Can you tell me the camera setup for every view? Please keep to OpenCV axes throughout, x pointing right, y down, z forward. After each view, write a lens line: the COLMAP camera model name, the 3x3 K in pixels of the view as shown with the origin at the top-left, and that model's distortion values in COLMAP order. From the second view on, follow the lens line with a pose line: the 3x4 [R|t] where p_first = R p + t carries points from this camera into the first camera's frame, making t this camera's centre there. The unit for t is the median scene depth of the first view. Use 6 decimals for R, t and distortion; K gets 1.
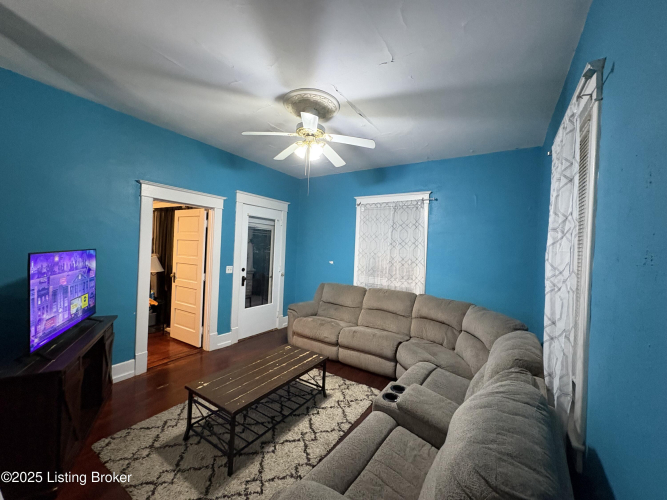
lens RADIAL K [[268.0, 0, 333.4], [0, 268.0, 249.1], [0, 0, 1]] dist [-0.000339, 0.000457]
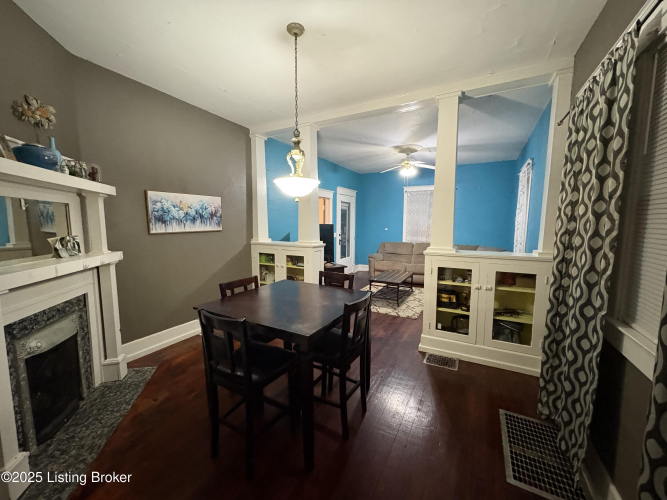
lens RADIAL K [[268.0, 0, 331.8], [0, 268.0, 247.8], [0, 0, 1]] dist [-0.000339, 0.000457]
pose [[0.997502, -0.042617, 0.056334, -0.530813], [0.037194, 0.994875, 0.094027, -0.000604], [-0.060052, -0.091697, 0.993975, -0.697395]]
